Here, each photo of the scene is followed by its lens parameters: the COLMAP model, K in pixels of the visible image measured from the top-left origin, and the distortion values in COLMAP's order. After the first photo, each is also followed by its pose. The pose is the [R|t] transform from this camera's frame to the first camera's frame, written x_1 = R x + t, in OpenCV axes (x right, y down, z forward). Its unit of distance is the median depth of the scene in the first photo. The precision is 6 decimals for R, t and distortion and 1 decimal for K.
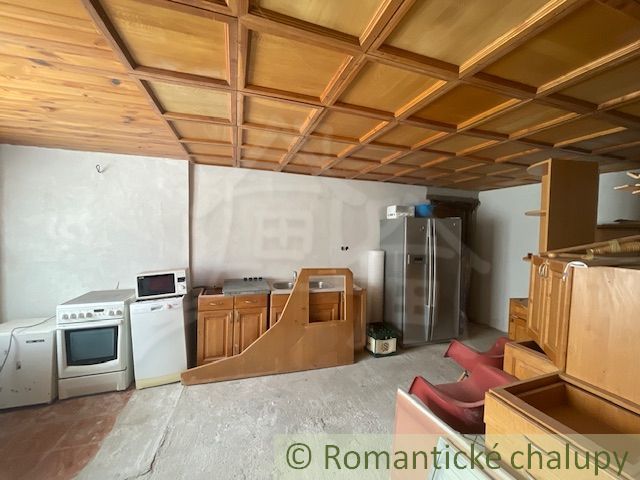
lens RADIAL K [[254.2, 0, 318.6], [0, 254.2, 238.6], [0, 0, 1]] dist [-0.002605, -0.000338]
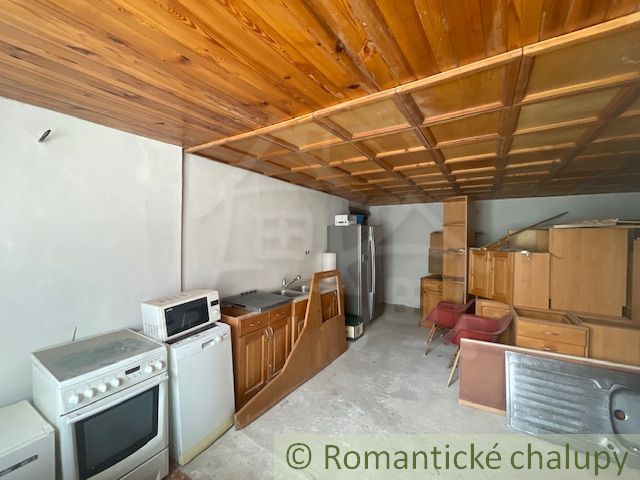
lens RADIAL K [[254.2, 0, 320.6], [0, 254.2, 239.1], [0, 0, 1]] dist [-0.002605, -0.000338]
pose [[0.783084, -0.024159, 0.621447, -0.766769], [0.029148, 0.999573, 0.002130, -0.028907], [-0.621233, 0.016446, 0.783453, 0.176161]]
